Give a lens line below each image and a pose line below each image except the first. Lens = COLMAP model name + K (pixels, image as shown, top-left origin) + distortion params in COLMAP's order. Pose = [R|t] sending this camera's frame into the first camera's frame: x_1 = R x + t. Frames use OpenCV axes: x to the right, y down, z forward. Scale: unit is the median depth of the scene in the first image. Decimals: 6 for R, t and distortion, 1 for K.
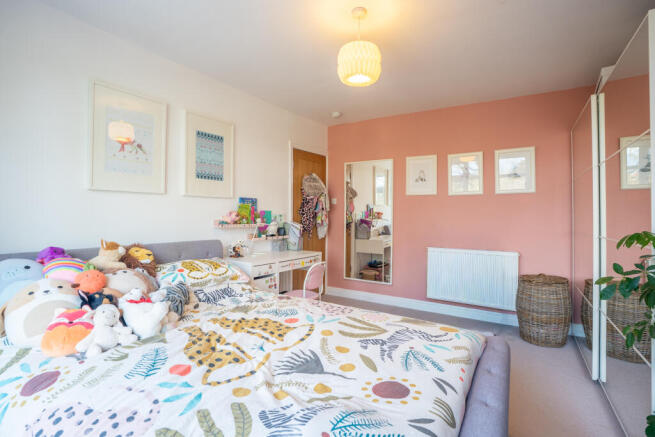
lens RADIAL K [[308.1, 0, 321.2], [0, 308.1, 213.9], [0, 0, 1]] dist [-0.049090, 0.013774]
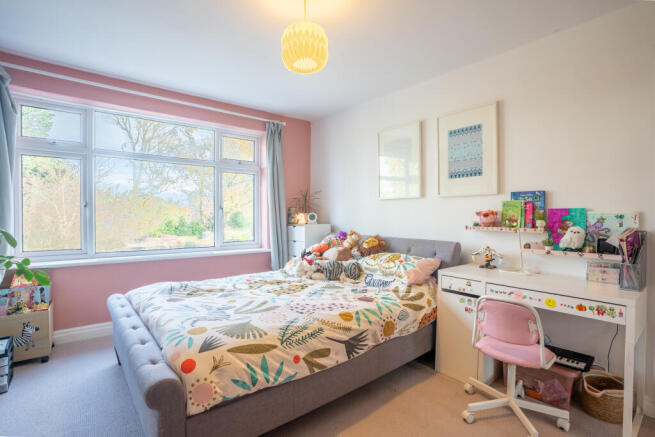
lens RADIAL K [[308.1, 0, 326.4], [0, 308.1, 216.6], [0, 0, 1]] dist [-0.049090, 0.013774]
pose [[-0.289404, -0.000330, -0.957207, 0.660226], [0.000246, 1.000000, -0.000419, 0.007614], [0.957207, -0.000357, -0.289404, 0.896245]]
